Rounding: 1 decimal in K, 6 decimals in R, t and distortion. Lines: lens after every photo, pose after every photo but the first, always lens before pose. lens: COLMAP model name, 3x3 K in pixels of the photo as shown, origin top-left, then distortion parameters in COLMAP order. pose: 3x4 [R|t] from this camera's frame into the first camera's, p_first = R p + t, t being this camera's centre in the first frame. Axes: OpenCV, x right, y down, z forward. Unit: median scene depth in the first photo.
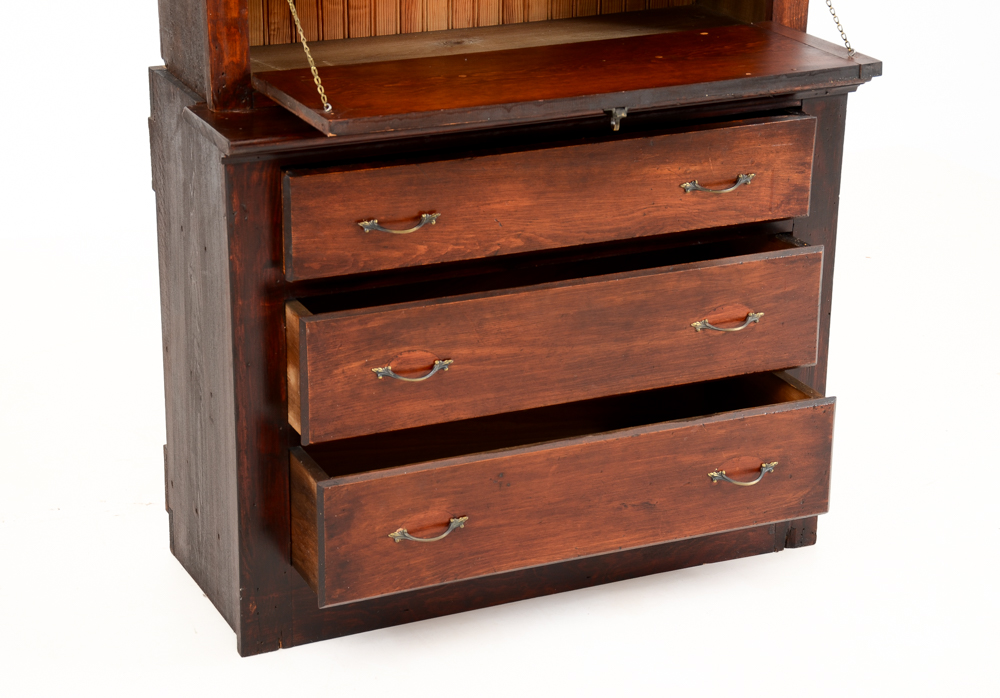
lens RADIAL K [[2369.4, 0, 459.7], [0, 2369.4, 364.6], [0, 0, 1]] dist [0.519463, 0.000000]
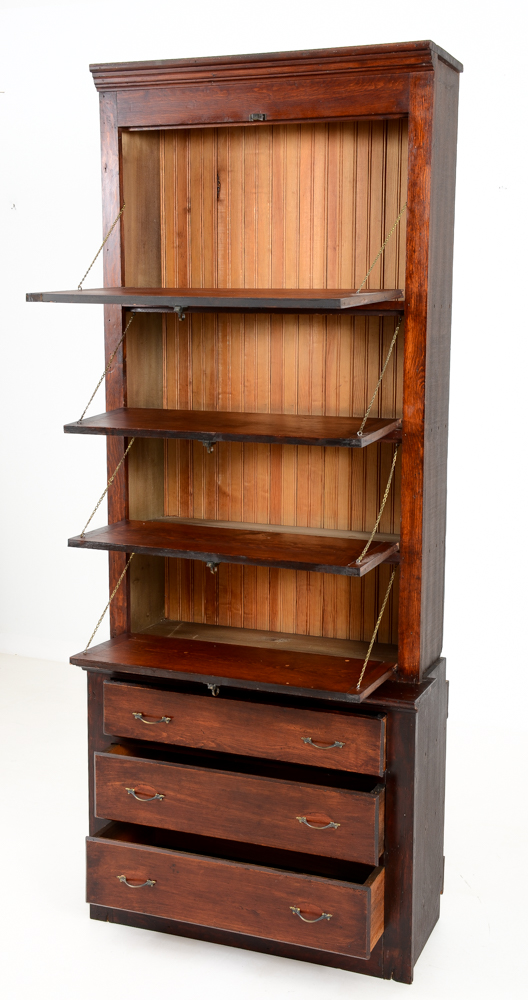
lens RADIAL K [[1256.1, 0, 307.7], [0, 1256.1, 507.7], [0, 0, 1]] dist [0.123480, 0.000000]
pose [[0.695059, 0.112973, -0.710021, 0.755935], [-0.249365, 0.964153, -0.090703, -0.158018], [0.674322, 0.240098, 0.698315, 0.293479]]
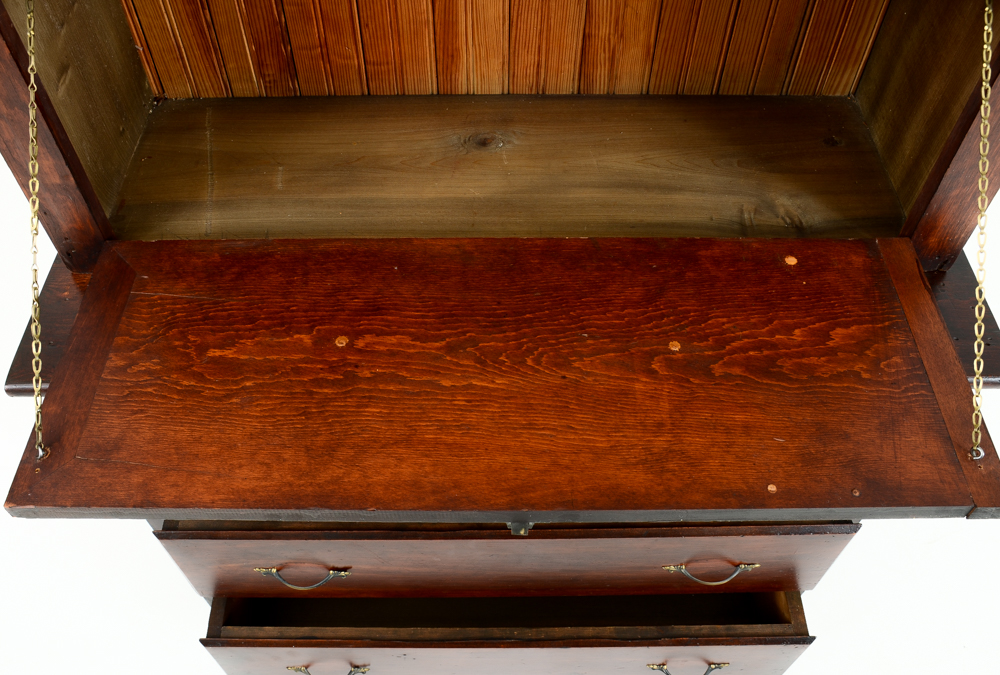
lens RADIAL K [[853.8, 0, 484.0], [0, 853.8, 326.8], [0, 0, 1]] dist [-0.073956, -0.002266]
pose [[0.913168, 0.314135, -0.259698, 0.092344], [-0.126501, 0.824139, 0.552080, -0.245594], [0.387455, -0.471290, 0.792316, 0.784762]]
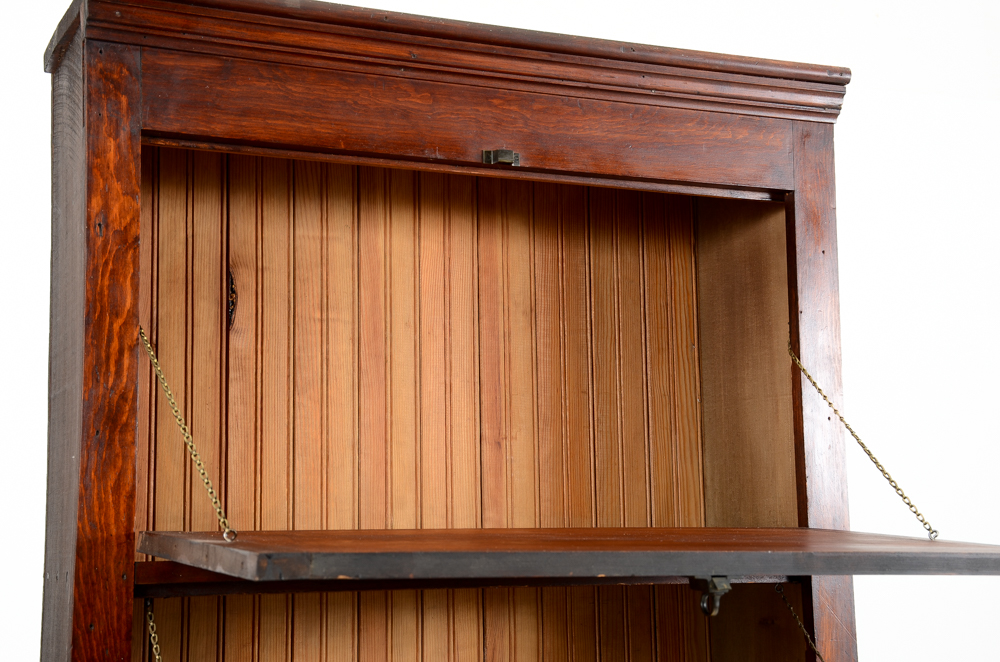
lens RADIAL K [[1598.7, 0, 493.8], [0, 1598.7, 336.5], [0, 0, 1]] dist [0.241849, 0.000000]
pose [[0.999610, -0.017073, 0.022119, 0.012603], [0.025357, 0.886838, -0.461385, -0.210212], [-0.011738, 0.461766, 0.886924, 0.404745]]
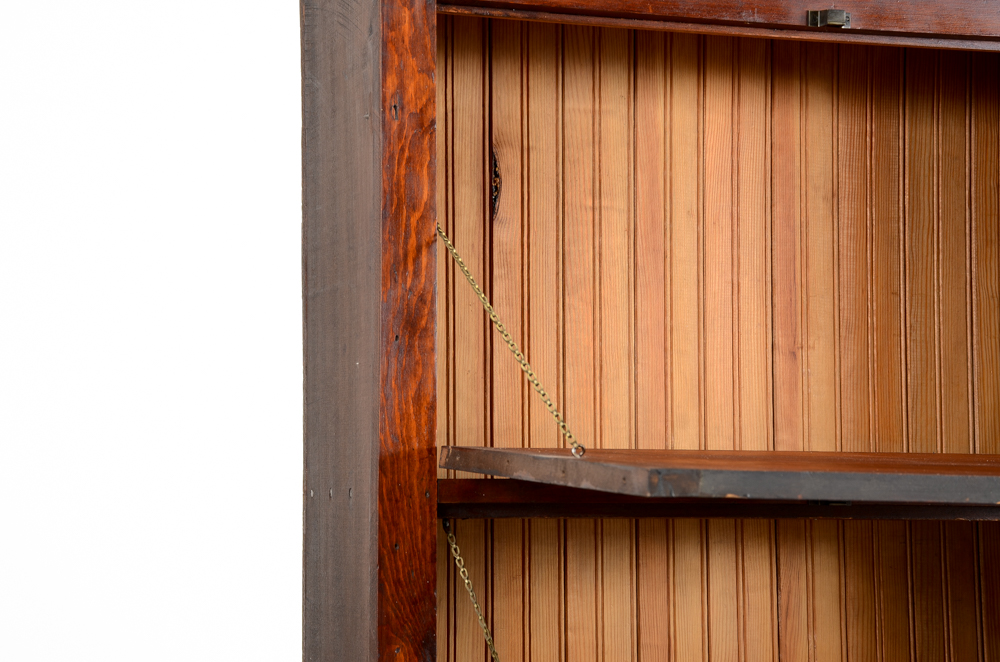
lens RADIAL K [[2233.9, 0, 491.9], [0, 2233.9, 339.4], [0, 0, 1]] dist [0.555756, 0.000000]
pose [[0.999814, -0.008209, -0.017436, -0.057721], [0.000475, 0.914968, -0.403527, -0.165435], [0.019265, 0.403444, 0.914802, 0.293616]]
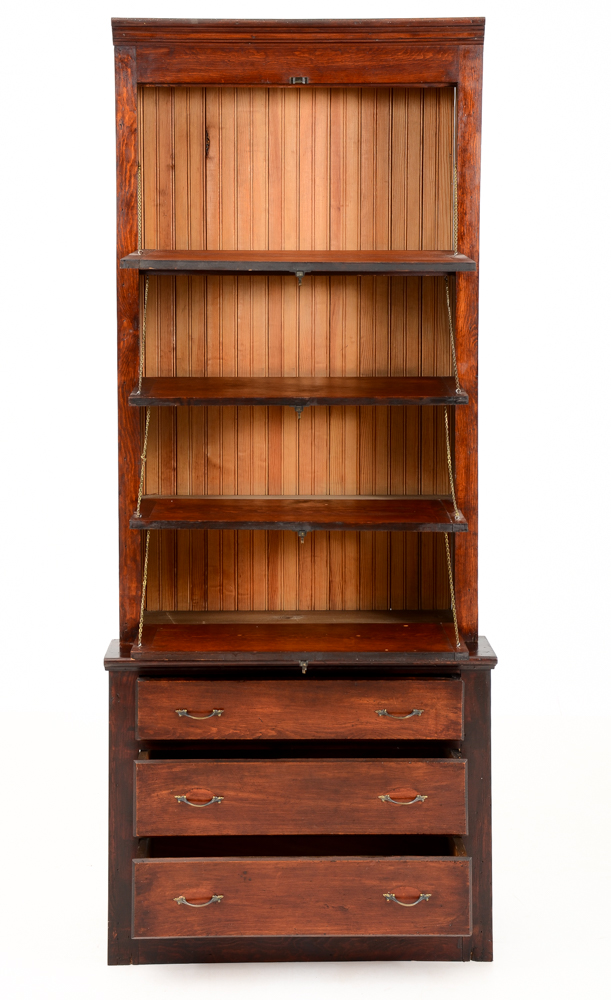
lens RADIAL K [[1582.3, 0, 280.3], [0, 1582.3, 372.9], [0, 0, 1]] dist [0.242875, 0.000000]
pose [[0.917757, 0.023027, -0.396475, 0.486330], [-0.130885, 0.960081, -0.247212, -0.014121], [0.374956, 0.278773, 0.884134, -0.126709]]
